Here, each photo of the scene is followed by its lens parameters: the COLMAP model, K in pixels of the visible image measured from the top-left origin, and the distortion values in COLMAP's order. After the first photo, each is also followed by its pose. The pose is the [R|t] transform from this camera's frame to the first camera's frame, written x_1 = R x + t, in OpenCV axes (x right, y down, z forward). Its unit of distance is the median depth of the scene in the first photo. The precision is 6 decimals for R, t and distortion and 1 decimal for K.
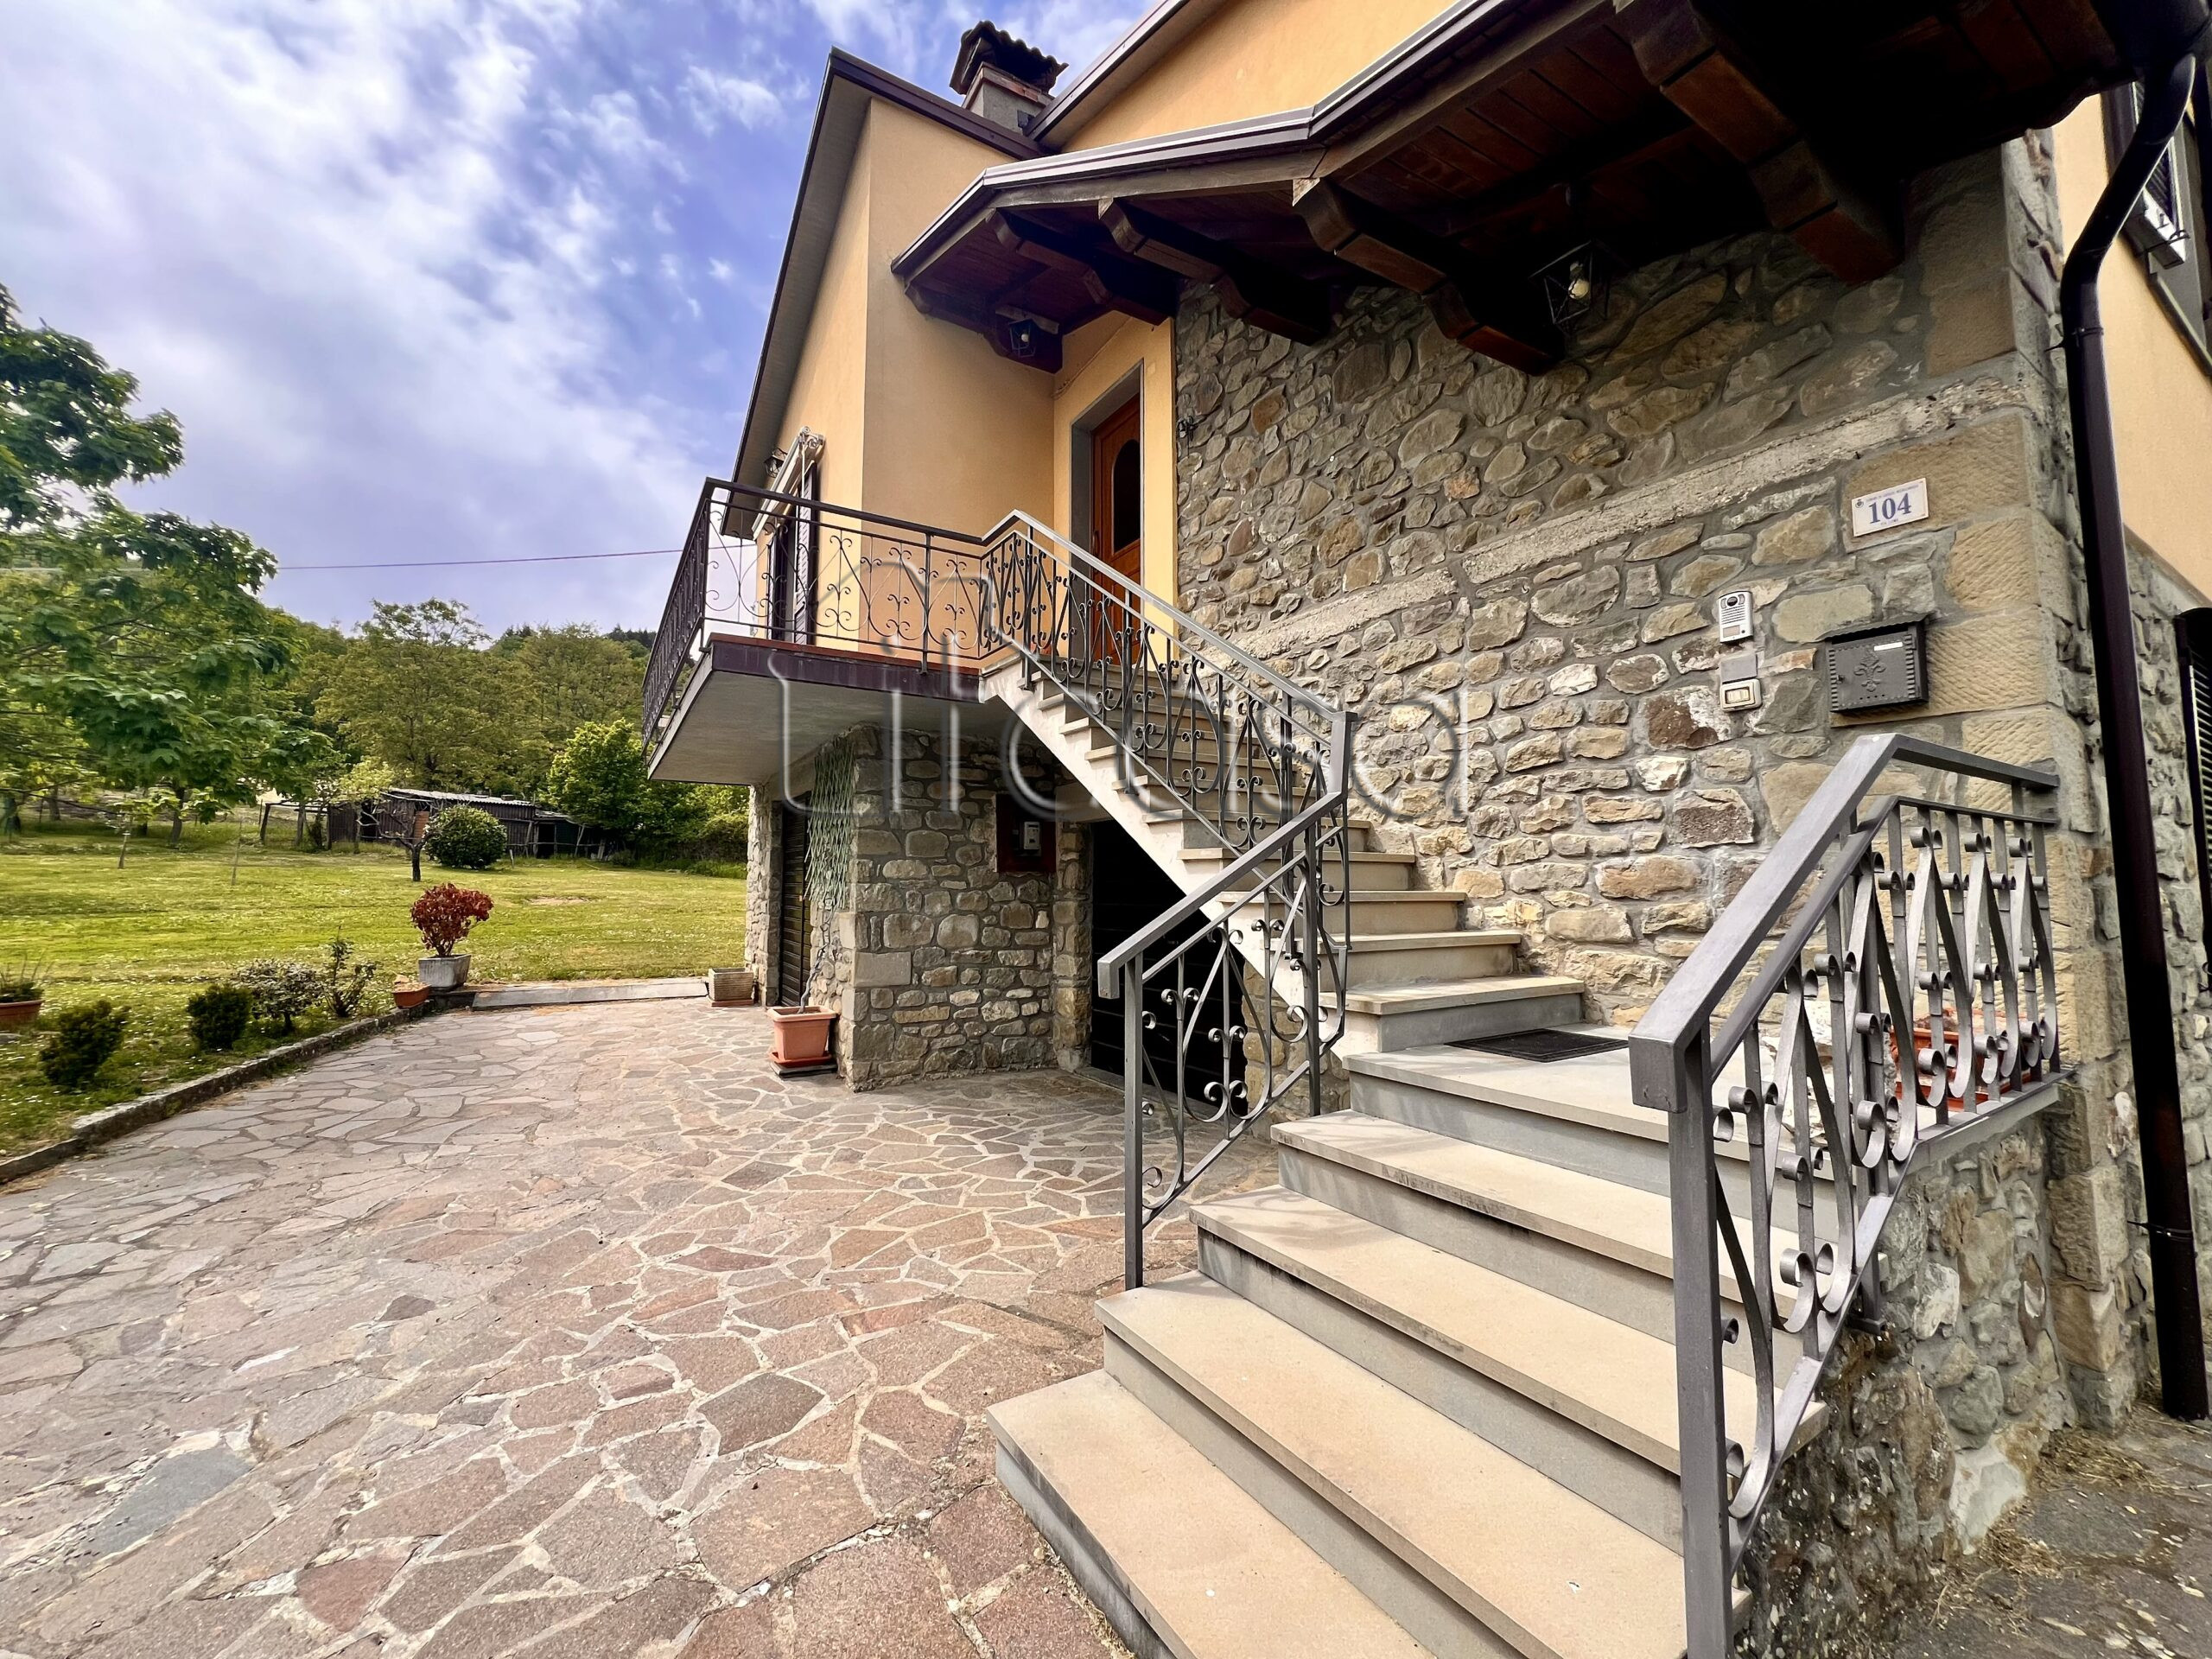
lens RADIAL K [[876.5, 0, 1106.0], [0, 876.5, 829.5], [0, 0, 1]] dist [-0.004817, -0.000180]
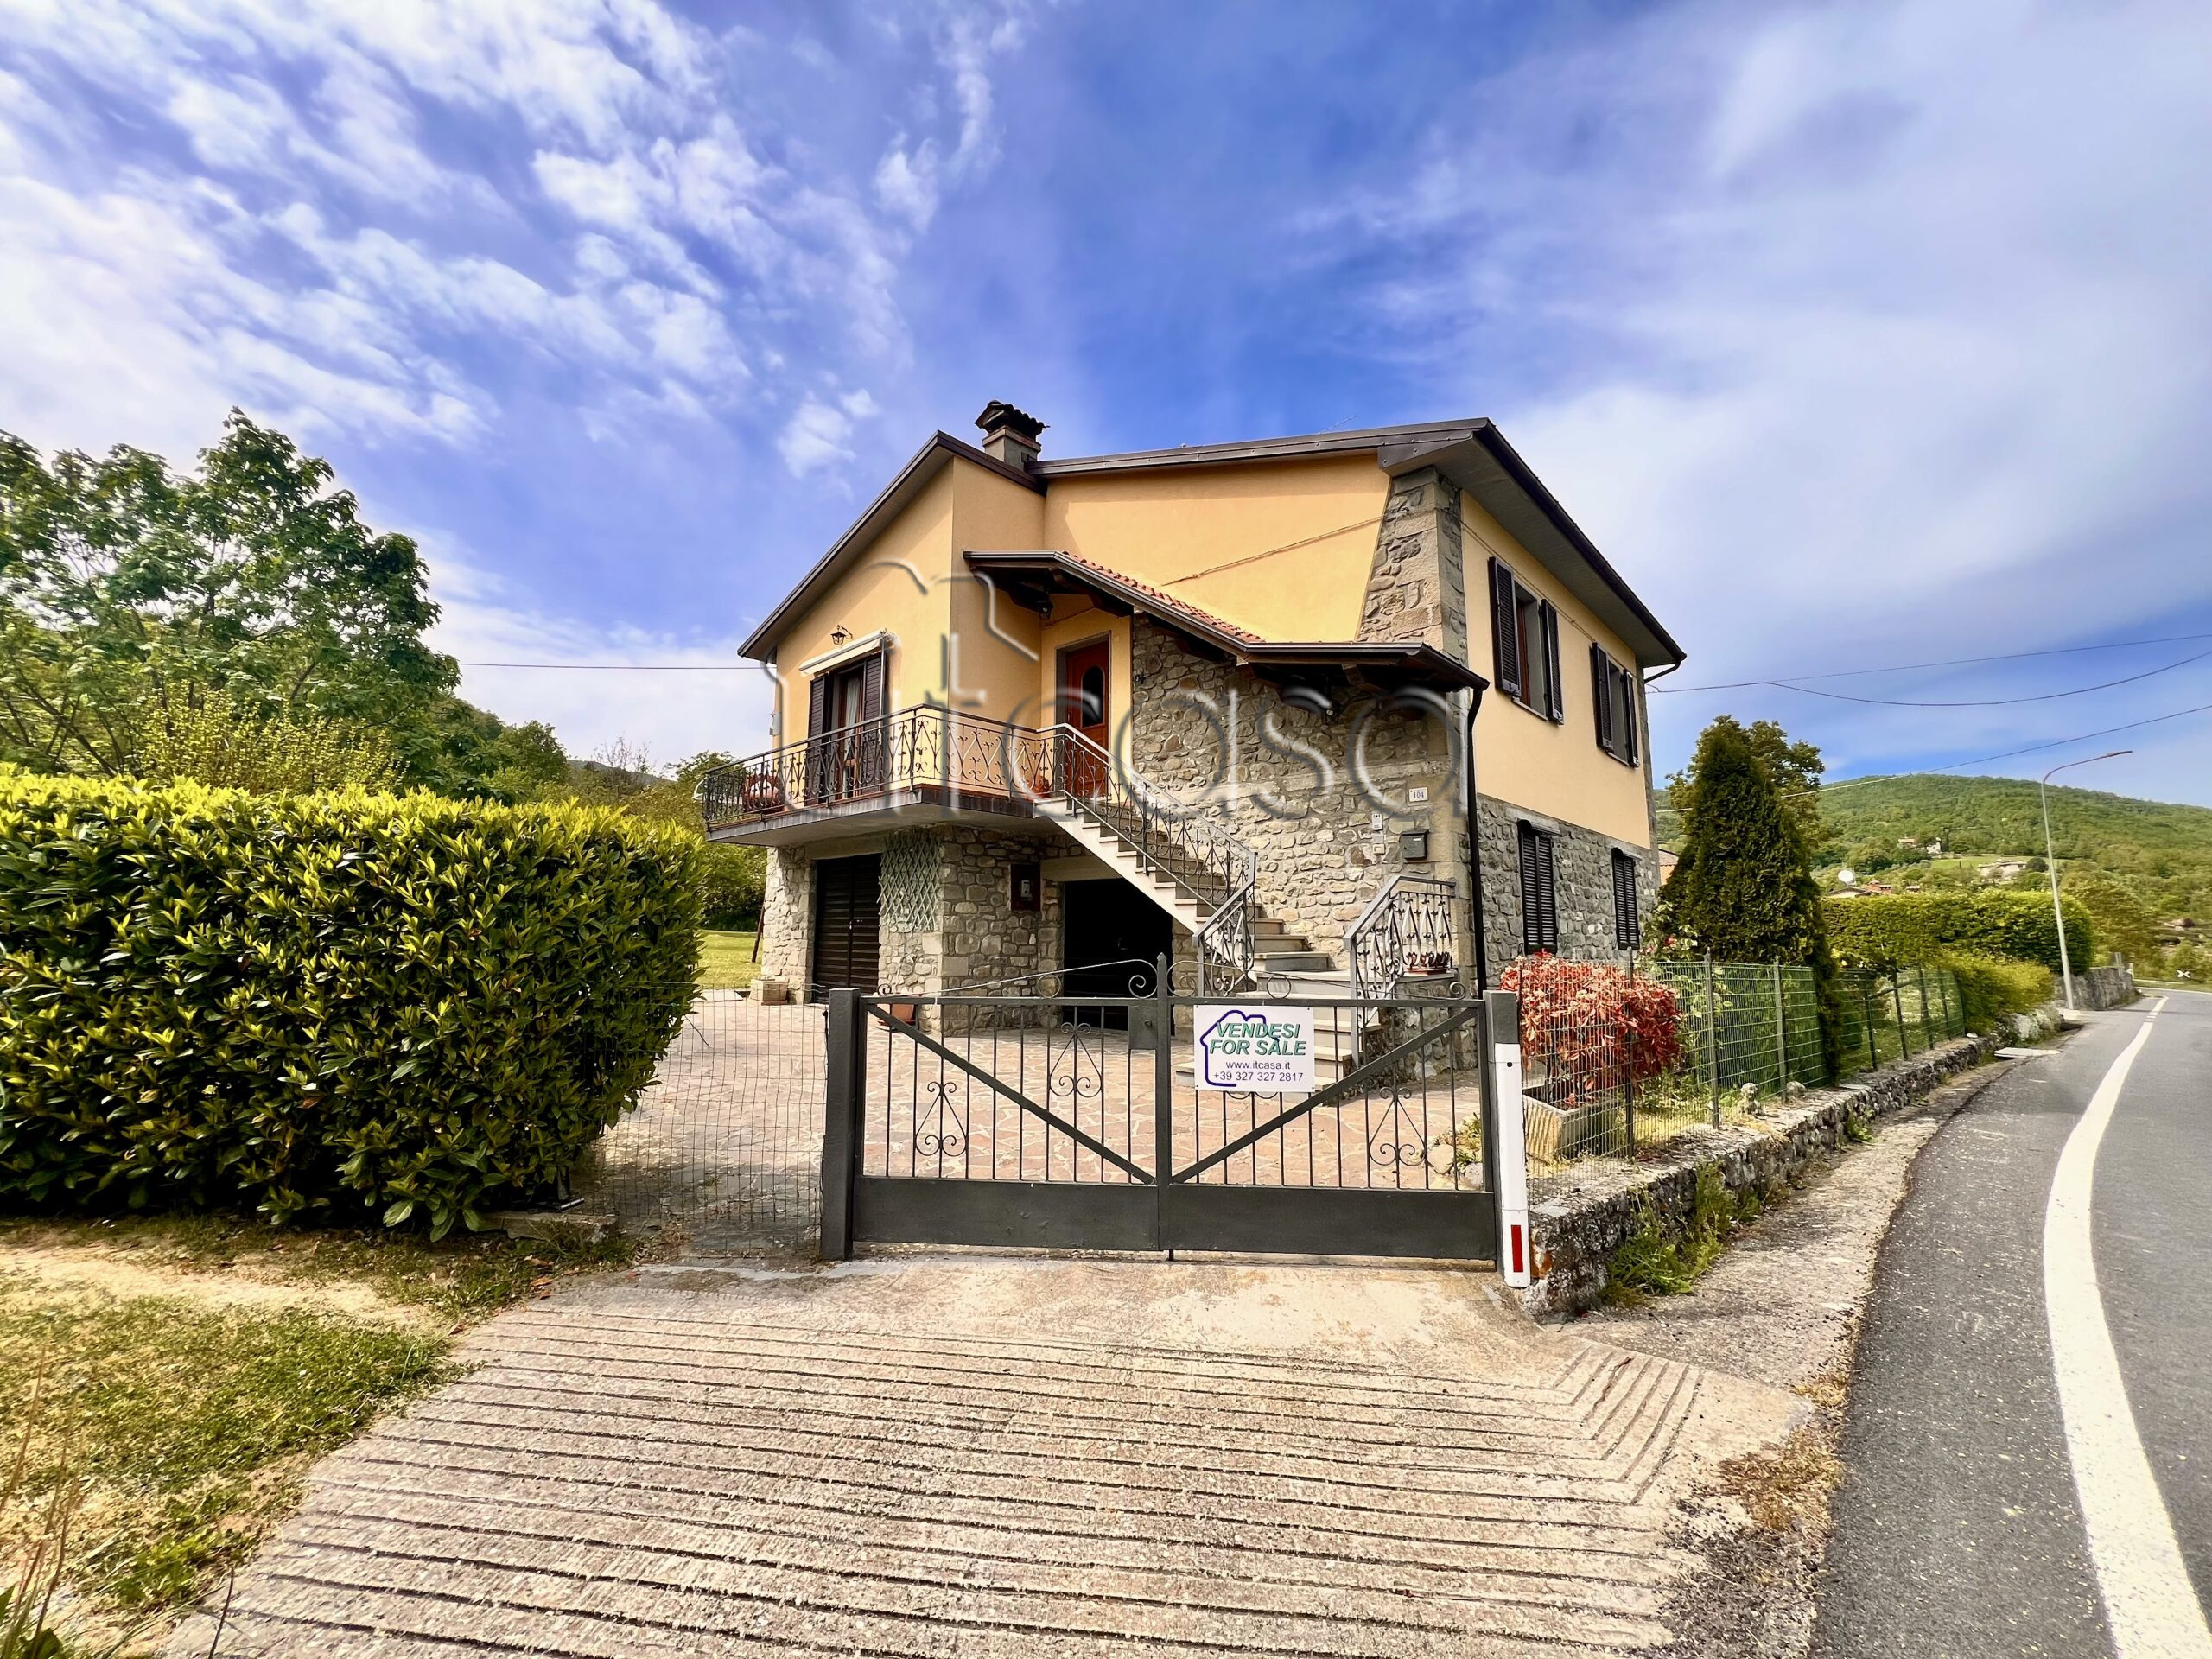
lens RADIAL K [[876.5, 0, 1106.0], [0, 876.5, 829.5], [0, 0, 1]] dist [-0.004817, -0.000180]
pose [[0.962841, 0.035488, 0.267727, -0.706615], [-0.021258, 0.998212, -0.055862, -0.028842], [-0.269231, 0.048094, 0.961874, -1.187875]]
